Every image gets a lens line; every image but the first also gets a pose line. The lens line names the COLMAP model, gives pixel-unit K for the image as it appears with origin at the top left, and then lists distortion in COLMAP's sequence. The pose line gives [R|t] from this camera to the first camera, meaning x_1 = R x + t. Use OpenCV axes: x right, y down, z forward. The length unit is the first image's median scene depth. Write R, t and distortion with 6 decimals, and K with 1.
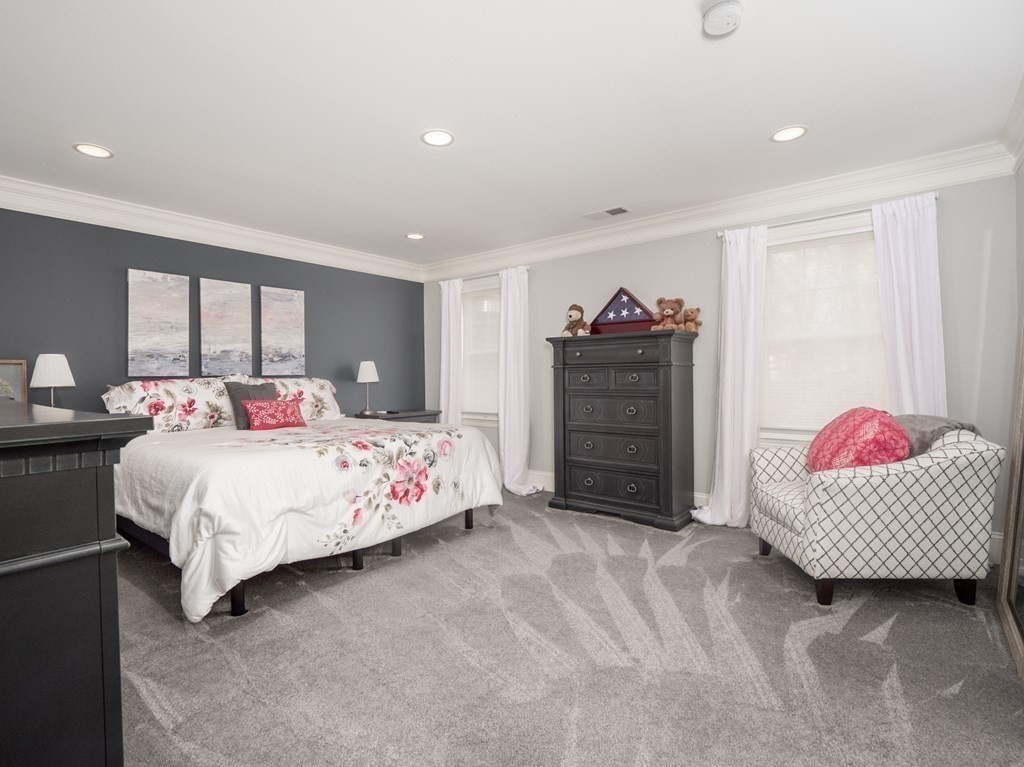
lens RADIAL K [[498.3, 0, 508.0], [0, 498.3, 377.1], [0, 0, 1]] dist [-0.001370, -0.011771]
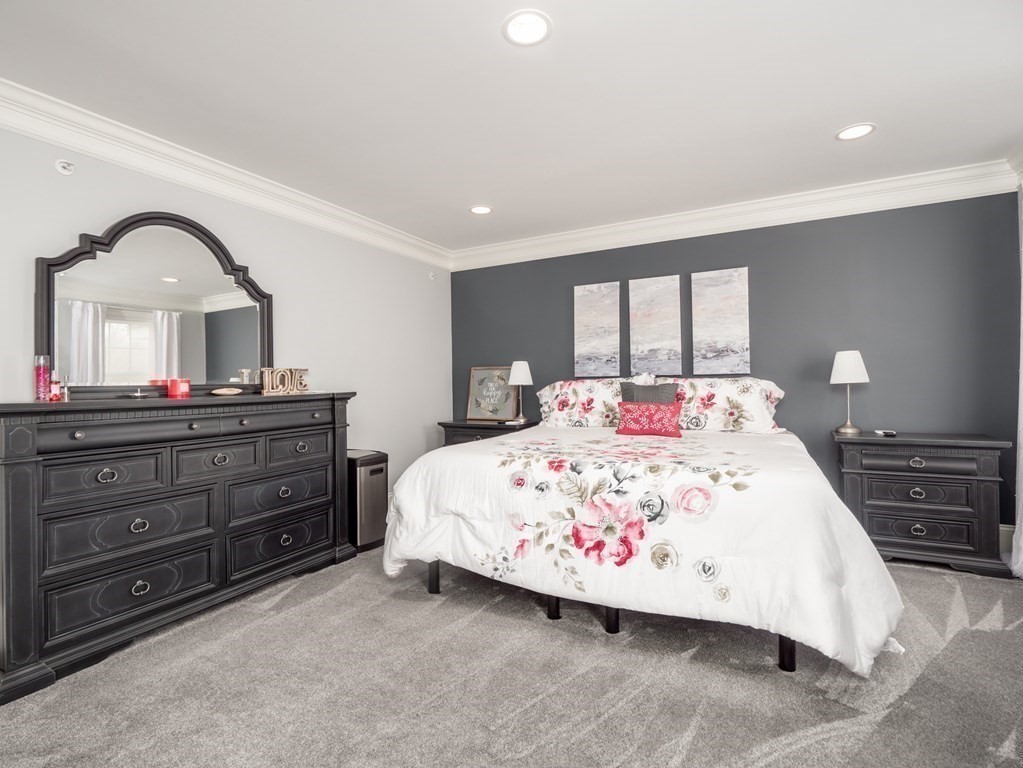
lens RADIAL K [[497.9, 0, 507.6], [0, 497.9, 377.6], [0, 0, 1]] dist [-0.001370, -0.011771]
pose [[0.171387, 0.001547, -0.985203, 0.373317], [0.009124, 0.999953, 0.003157, -0.004680], [0.985162, -0.009530, 0.171365, 0.615621]]
